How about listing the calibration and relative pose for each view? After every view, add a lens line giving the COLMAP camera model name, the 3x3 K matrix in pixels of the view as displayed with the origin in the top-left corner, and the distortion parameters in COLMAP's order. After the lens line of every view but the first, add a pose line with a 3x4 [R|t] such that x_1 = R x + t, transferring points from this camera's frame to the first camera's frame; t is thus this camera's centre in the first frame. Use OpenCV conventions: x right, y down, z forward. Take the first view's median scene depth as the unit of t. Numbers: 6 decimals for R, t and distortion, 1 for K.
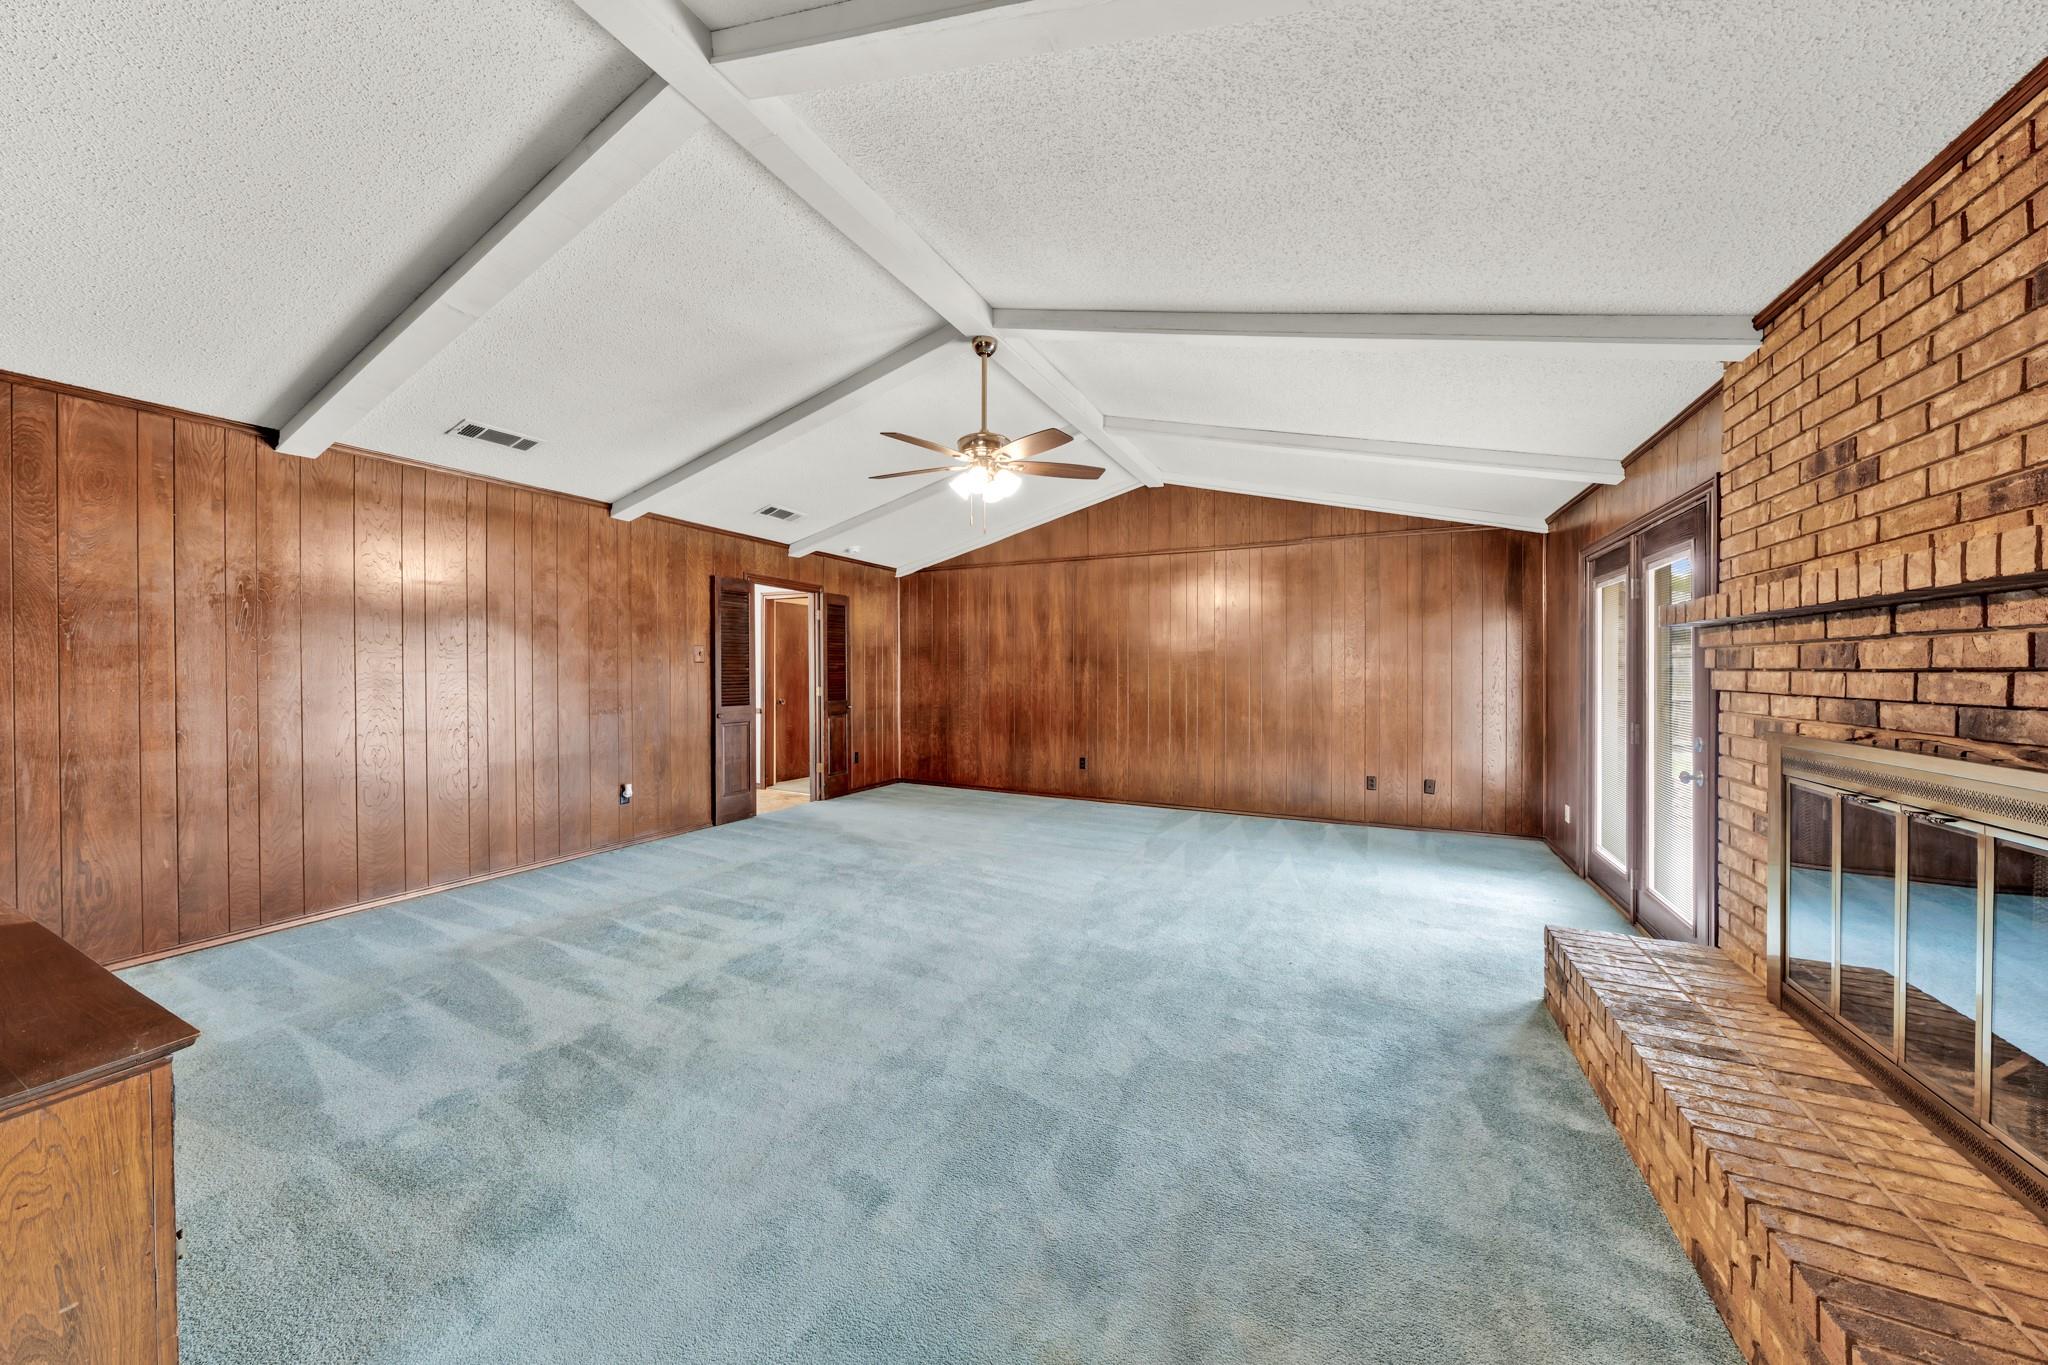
lens RADIAL K [[692.2, 0, 1025.8], [0, 692.2, 677.8], [0, 0, 1]] dist [-0.000681, -0.000068]
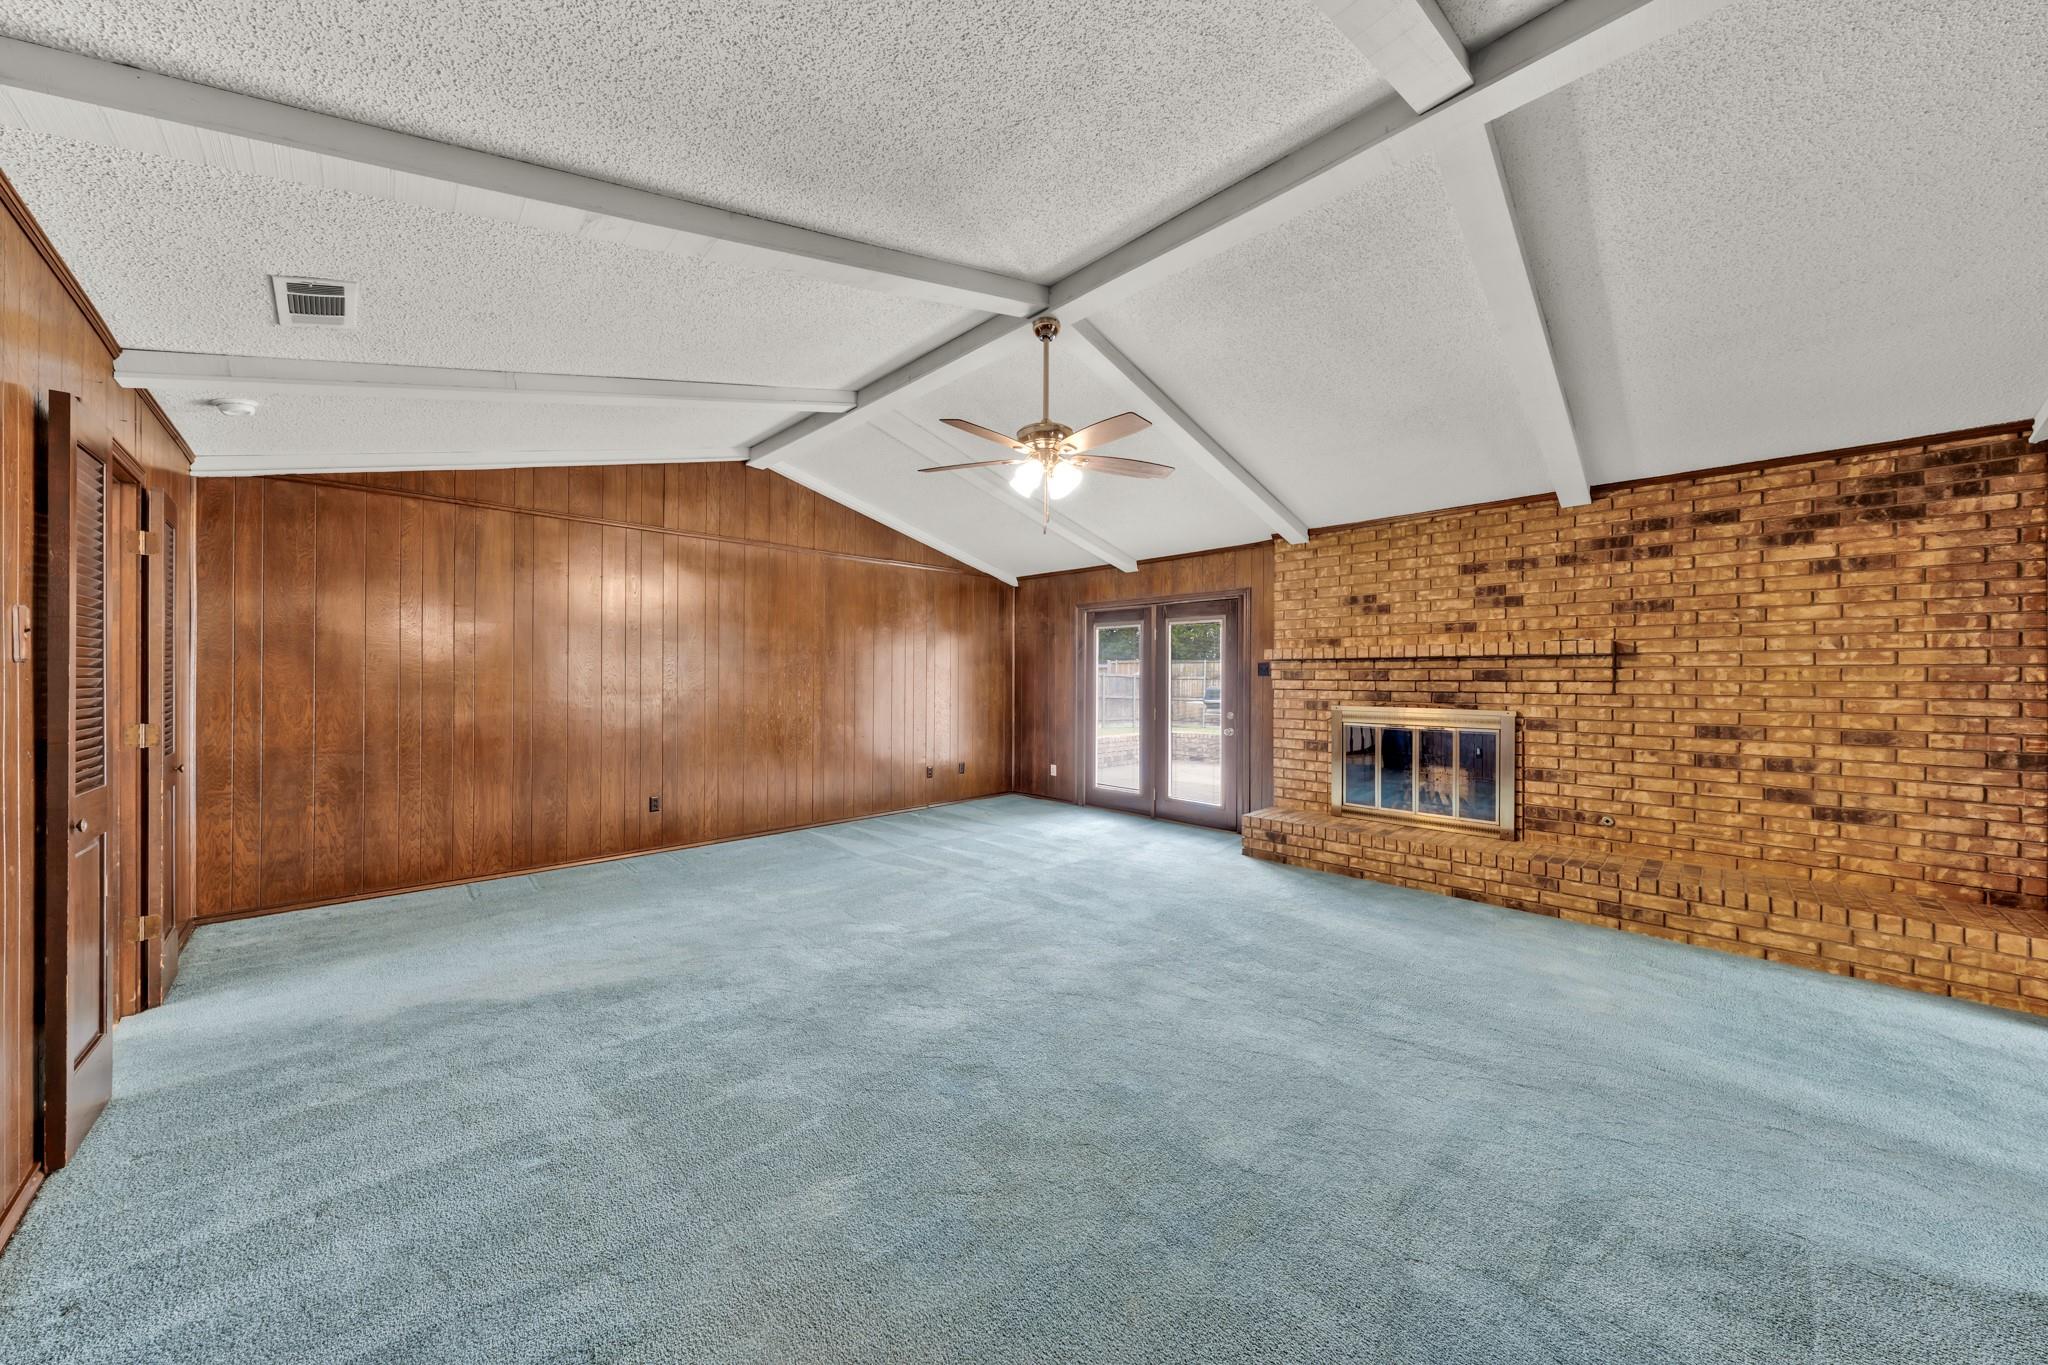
lens RADIAL K [[692.2, 0, 1026.1], [0, 692.2, 679.1], [0, 0, 1]] dist [-0.000681, -0.000068]
pose [[0.337003, -0.005576, 0.941487, -0.529621], [0.009026, 0.999956, 0.002691, -0.010337], [-0.941460, 0.007591, 0.337039, 0.399174]]
